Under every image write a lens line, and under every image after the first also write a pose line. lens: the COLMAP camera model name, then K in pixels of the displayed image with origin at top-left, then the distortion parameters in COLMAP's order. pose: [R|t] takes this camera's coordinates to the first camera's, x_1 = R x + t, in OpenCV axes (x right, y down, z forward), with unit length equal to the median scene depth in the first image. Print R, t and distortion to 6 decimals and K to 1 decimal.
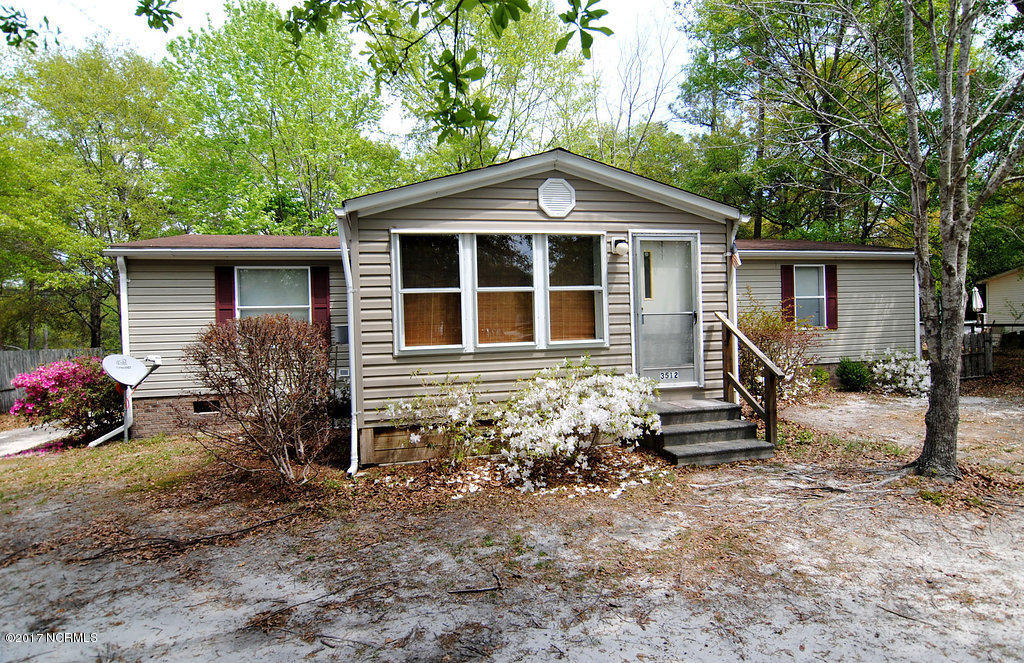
lens RADIAL K [[533.6, 0, 527.1], [0, 533.6, 331.3], [0, 0, 1]] dist [-0.001344, -0.013477]
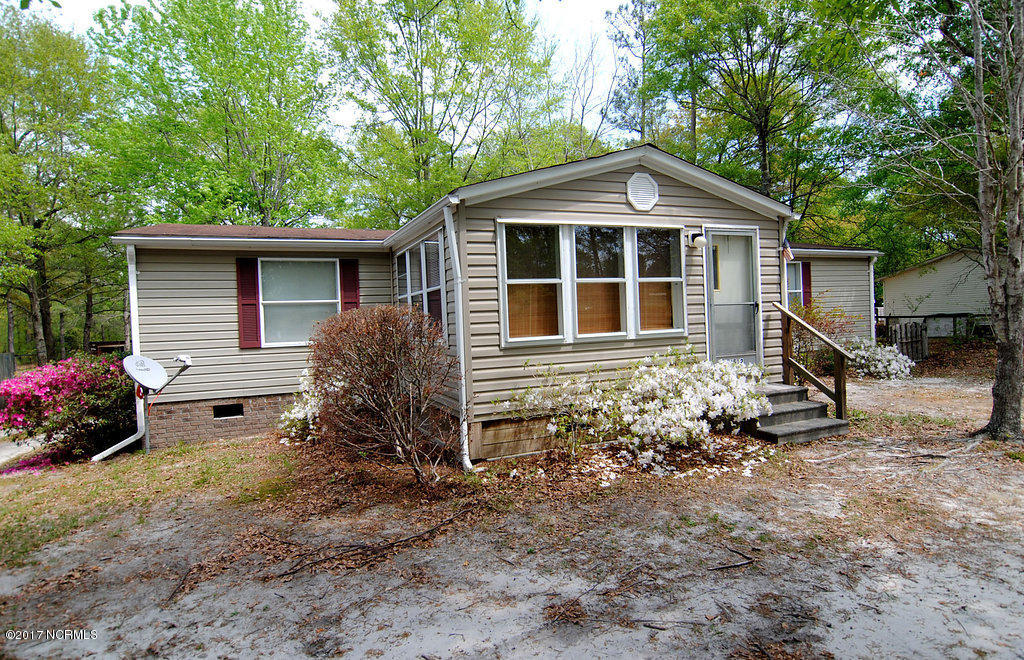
lens RADIAL K [[530.9, 0, 512.0], [0, 530.9, 330.0], [0, 0, 1]] dist [-0.000477, -0.013989]
pose [[0.986944, -0.013914, 0.160465, -0.366239], [0.014121, 0.999900, -0.000150, 0.013309], [-0.160446, 0.002414, 0.987042, 0.029665]]
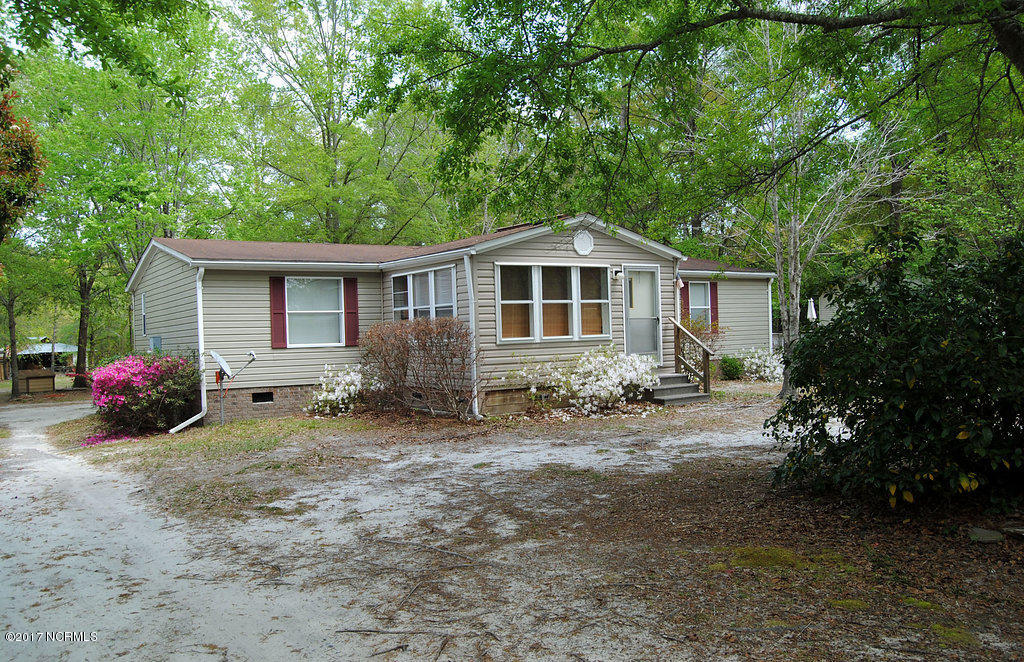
lens RADIAL K [[828.0, 0, 512.0], [0, 828.0, 331.0], [0, 0, 1]] dist [-0.101756, -0.000164]
pose [[0.940011, 0.000505, 0.341143, -0.967512], [0.008487, 0.999655, -0.024866, 0.064040], [-0.341038, 0.026269, 0.939682, -1.188008]]
